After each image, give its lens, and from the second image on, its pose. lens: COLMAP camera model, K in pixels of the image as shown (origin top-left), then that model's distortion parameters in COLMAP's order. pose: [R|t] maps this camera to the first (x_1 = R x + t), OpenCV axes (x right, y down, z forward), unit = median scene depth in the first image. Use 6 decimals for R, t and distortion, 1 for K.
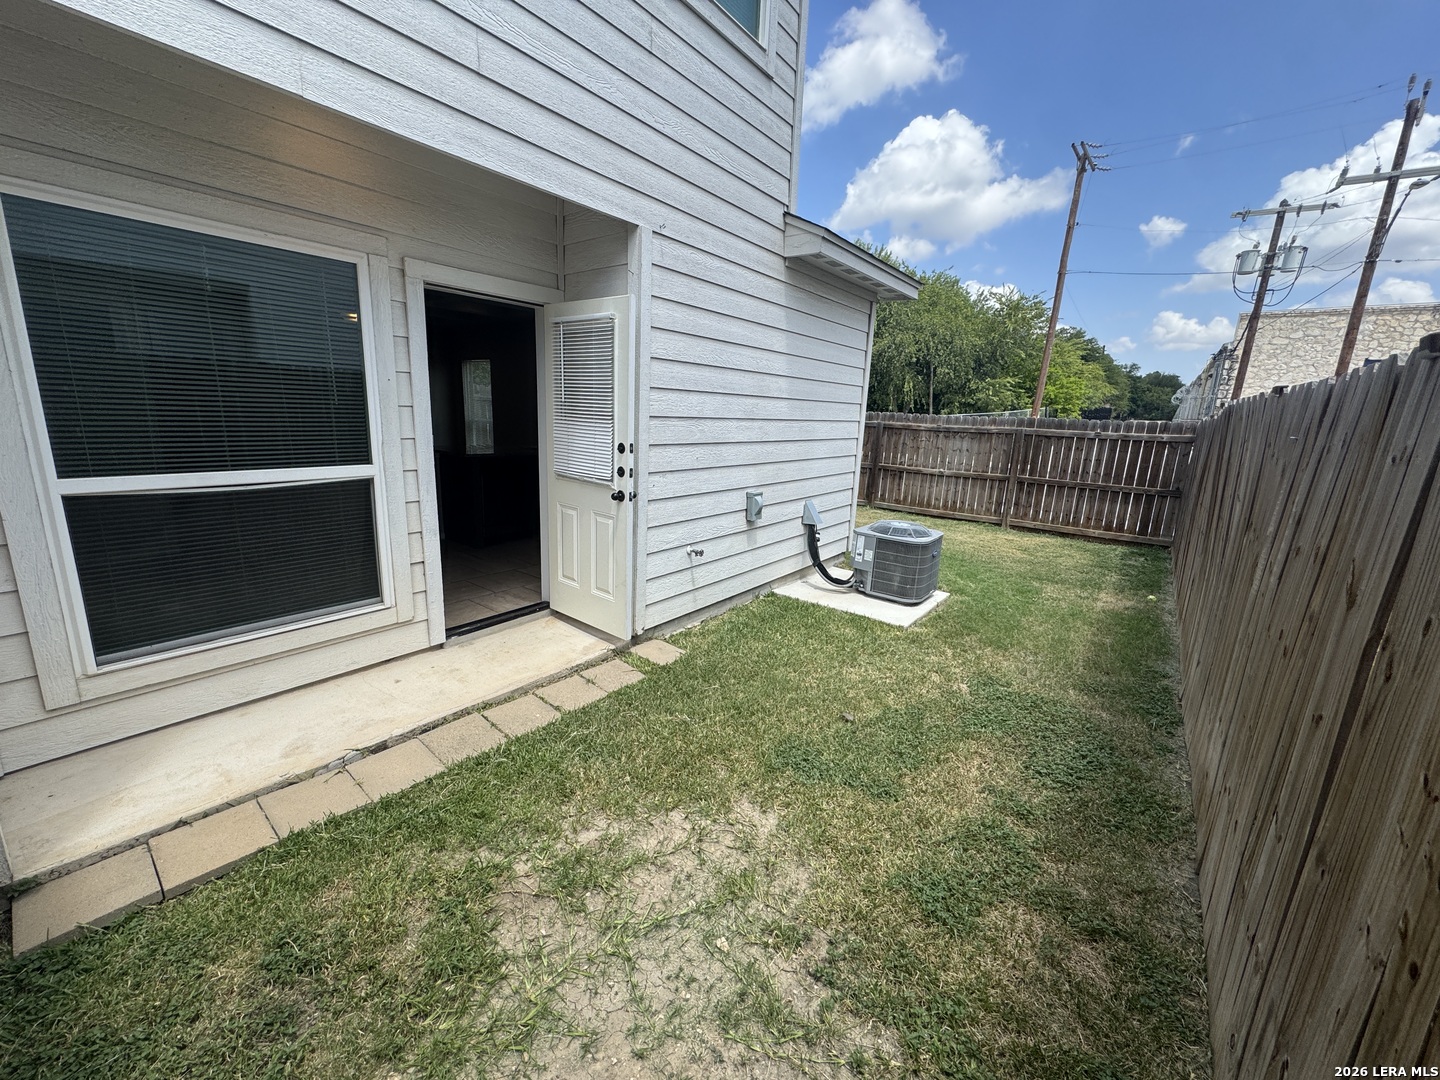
lens RADIAL K [[577.7, 0, 718.3], [0, 577.7, 537.9], [0, 0, 1]] dist [-0.004359, 0.000160]
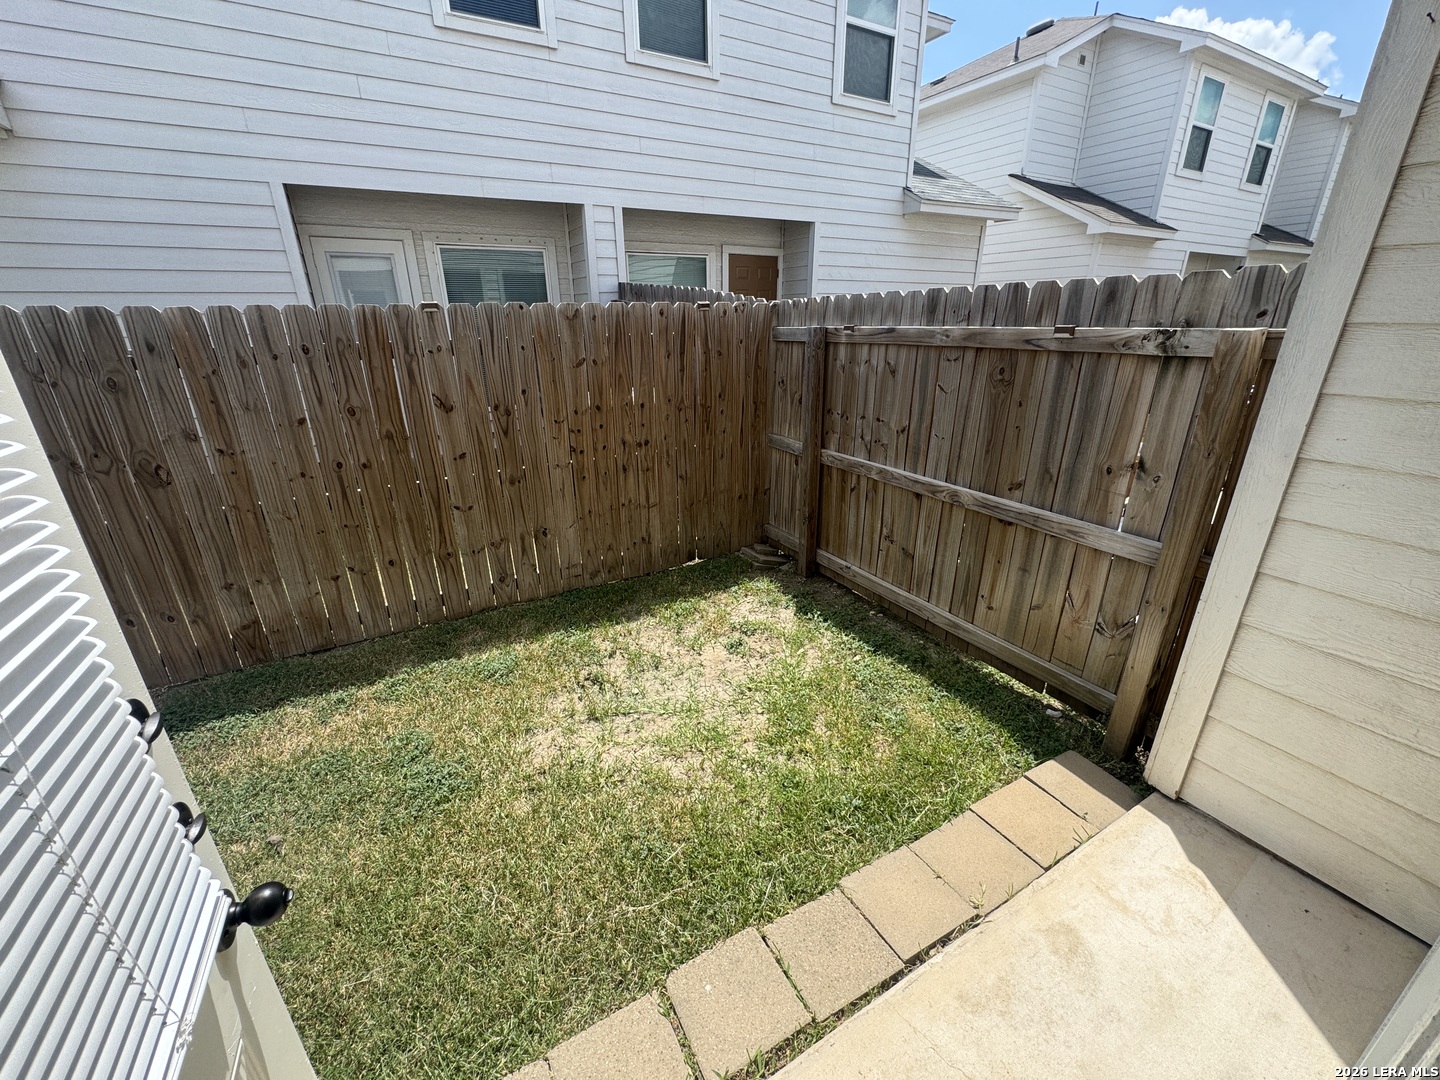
lens RADIAL K [[577.7, 0, 718.3], [0, 577.7, 537.9], [0, 0, 1]] dist [-0.004359, 0.000160]
pose [[-0.917439, -0.188059, 0.350627, -0.608074], [0.042089, 0.830430, 0.555530, -0.470622], [-0.395644, 0.524423, -0.753954, 1.674772]]
